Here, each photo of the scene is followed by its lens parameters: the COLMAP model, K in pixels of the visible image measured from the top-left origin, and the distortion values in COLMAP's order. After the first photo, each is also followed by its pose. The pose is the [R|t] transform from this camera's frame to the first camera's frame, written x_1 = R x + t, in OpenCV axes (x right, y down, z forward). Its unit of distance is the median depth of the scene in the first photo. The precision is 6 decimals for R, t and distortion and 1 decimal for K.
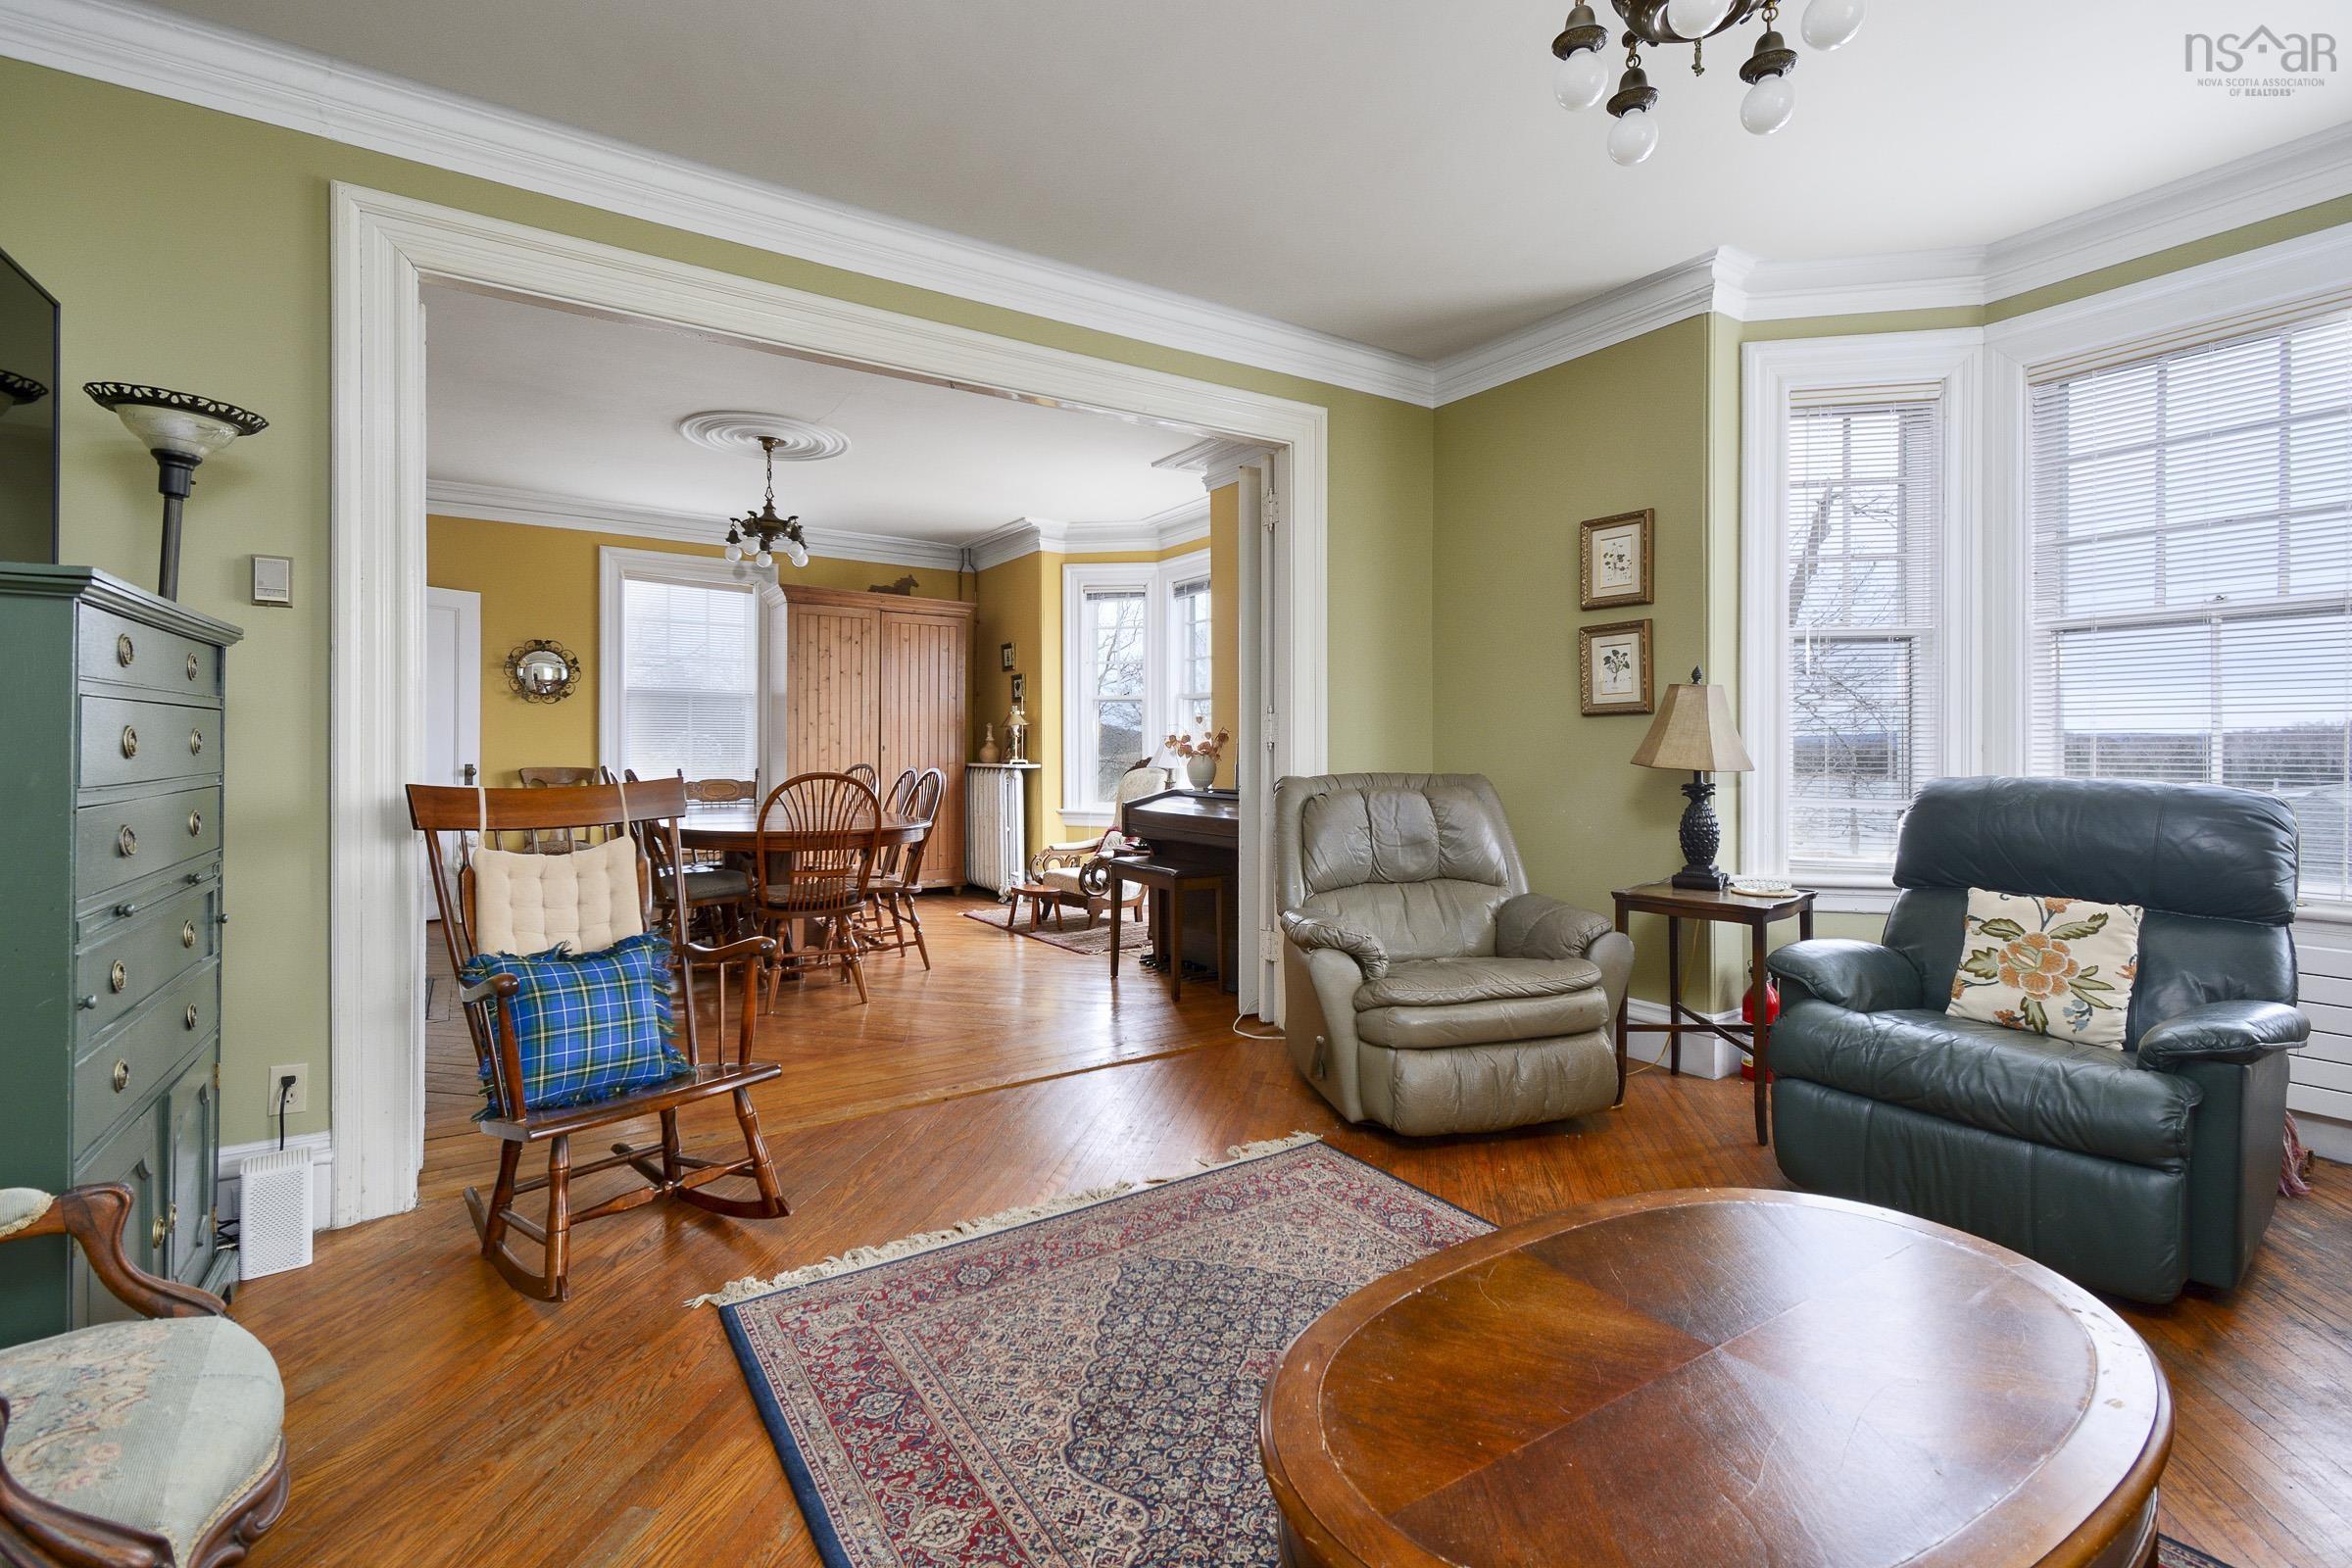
lens RADIAL K [[1047.7, 0, 1173.9], [0, 1047.7, 758.4], [0, 0, 1]] dist [0.000153, -0.000137]
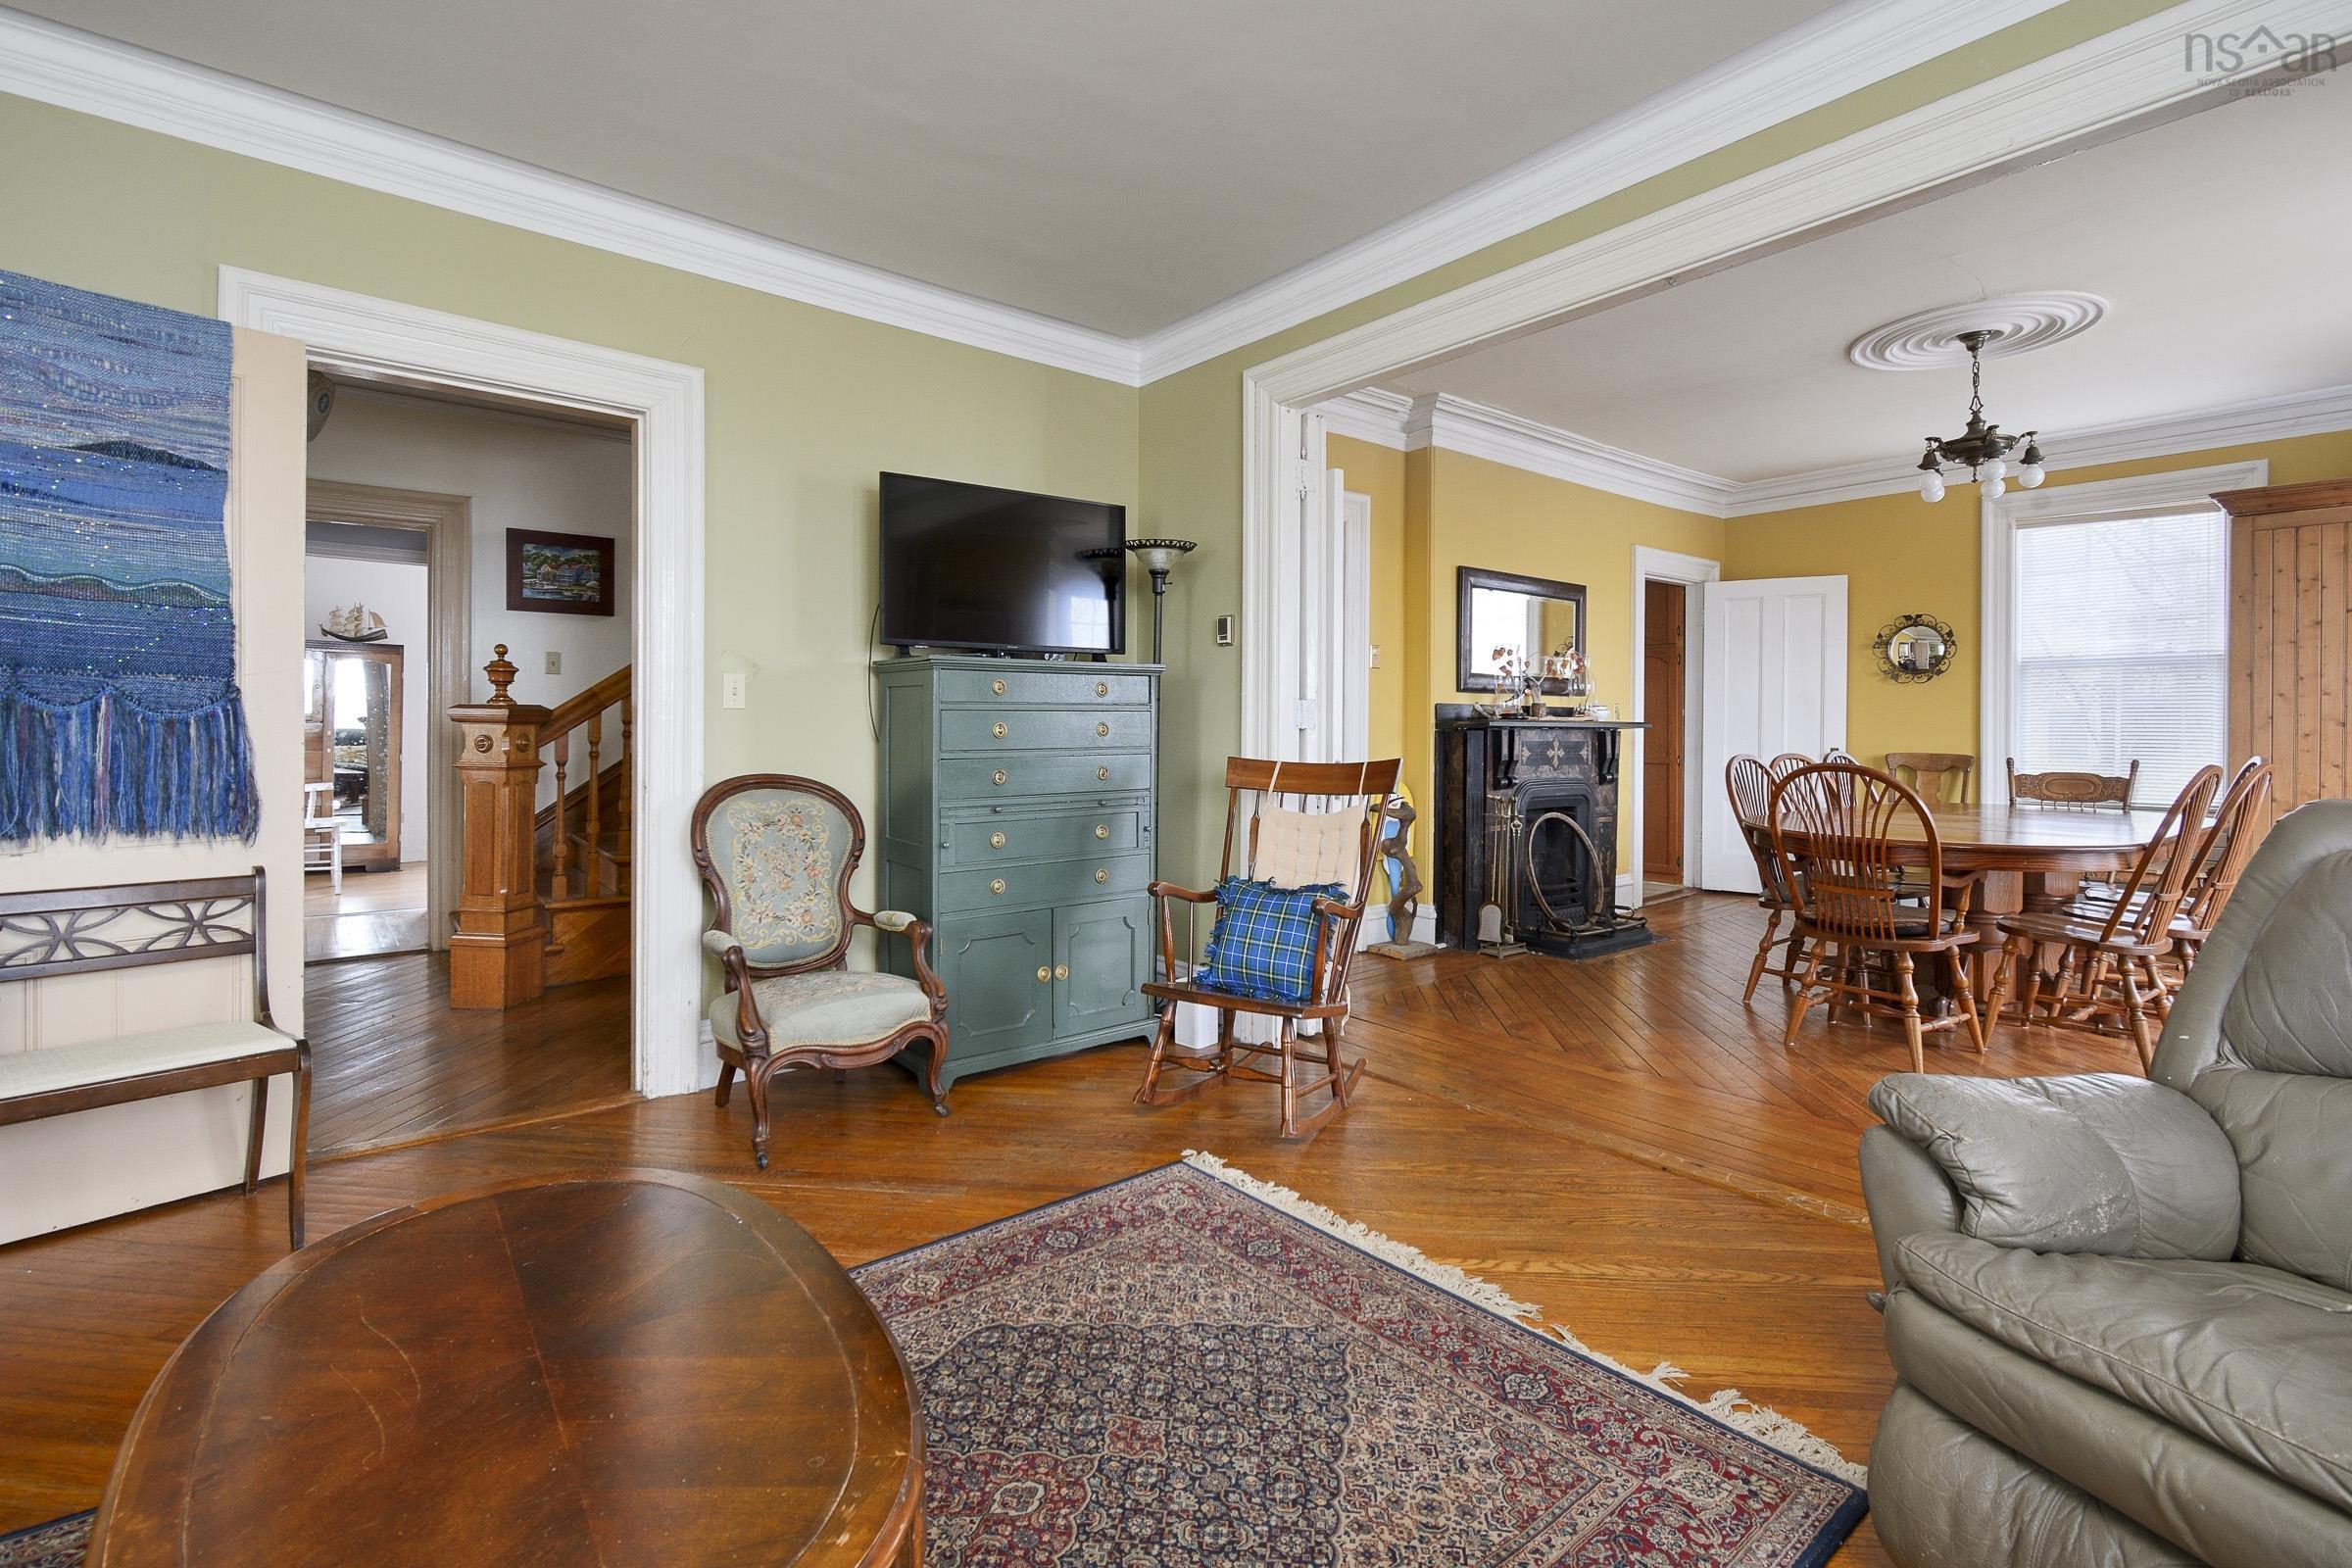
lens RADIAL K [[1062.8, 0, 1158.9], [0, 1062.8, 732.6], [0, 0, 1]] dist [0.001254, -0.000450]
pose [[0.091051, 0.000384, -0.995846, 0.272272], [-0.008488, 0.999964, -0.000391, -0.003248], [0.995810, 0.008489, 0.091051, 0.259436]]
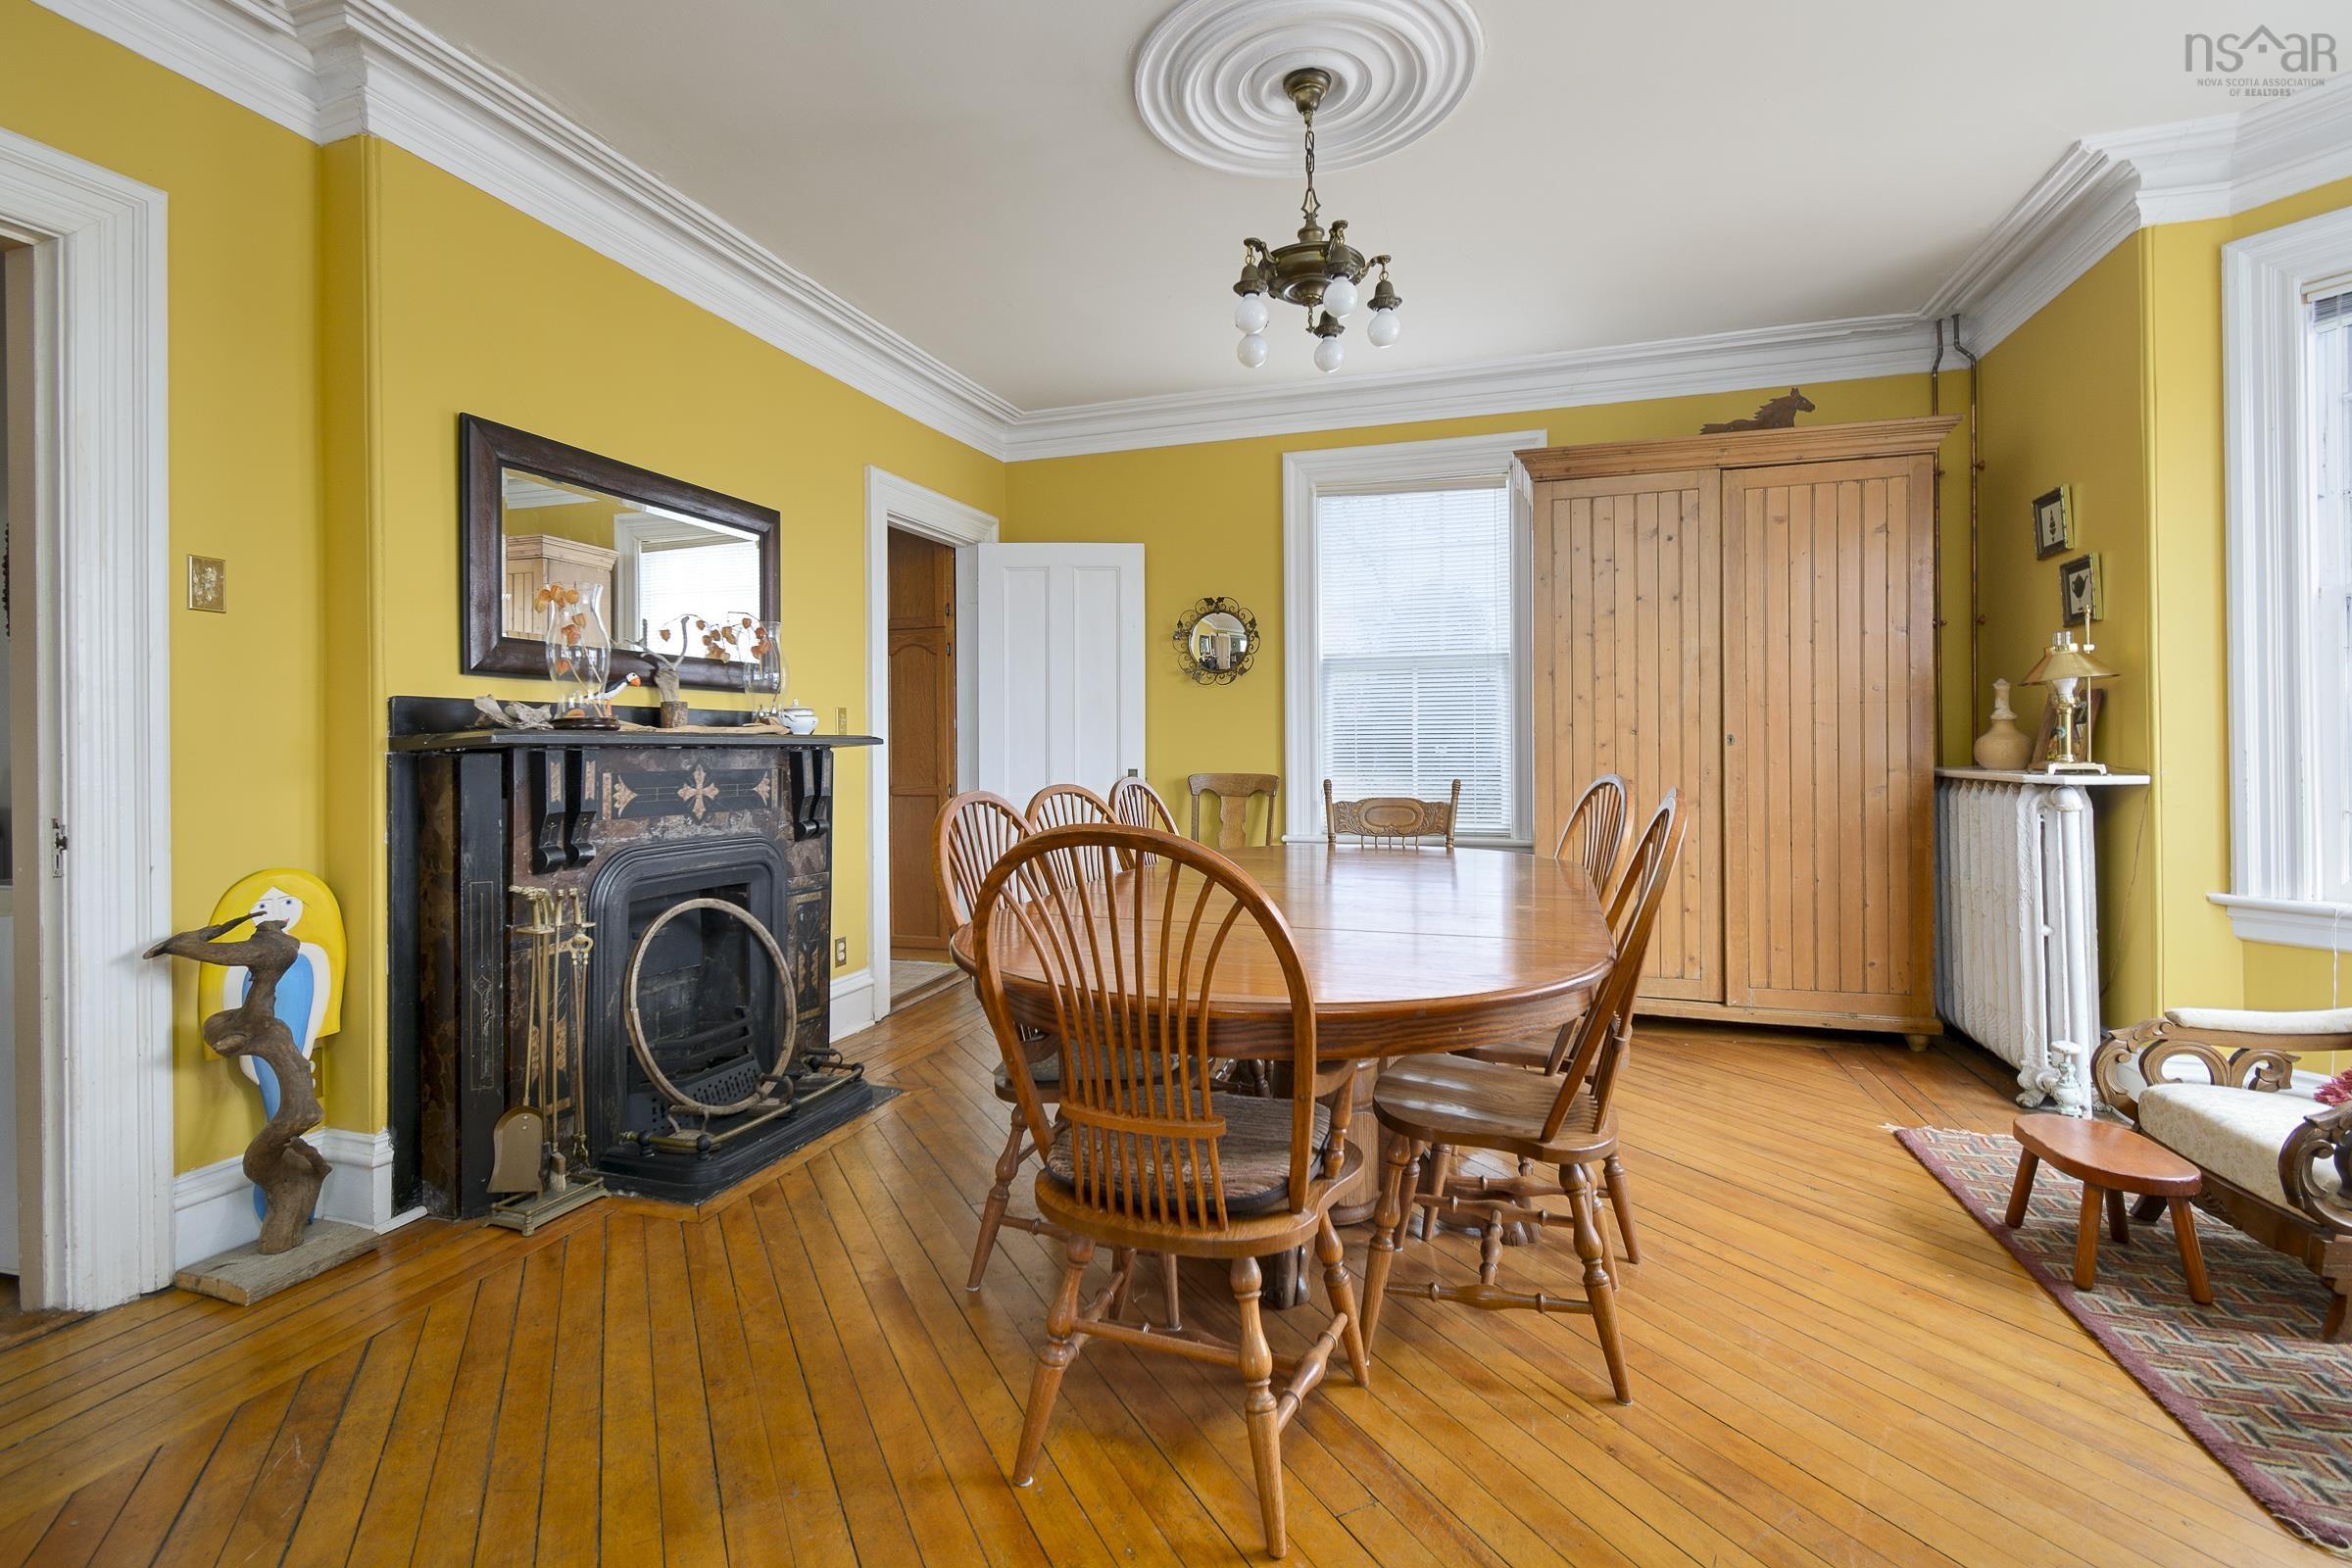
lens RADIAL K [[1085.1, 0, 1139.0], [0, 1085.1, 748.4], [0, 0, 1]] dist [-0.001817, -0.000854]
pose [[0.606235, -0.007252, -0.795253, -0.038562], [0.006138, 0.999971, -0.004440, -0.005712], [0.795262, -0.002189, 0.606262, 0.510789]]
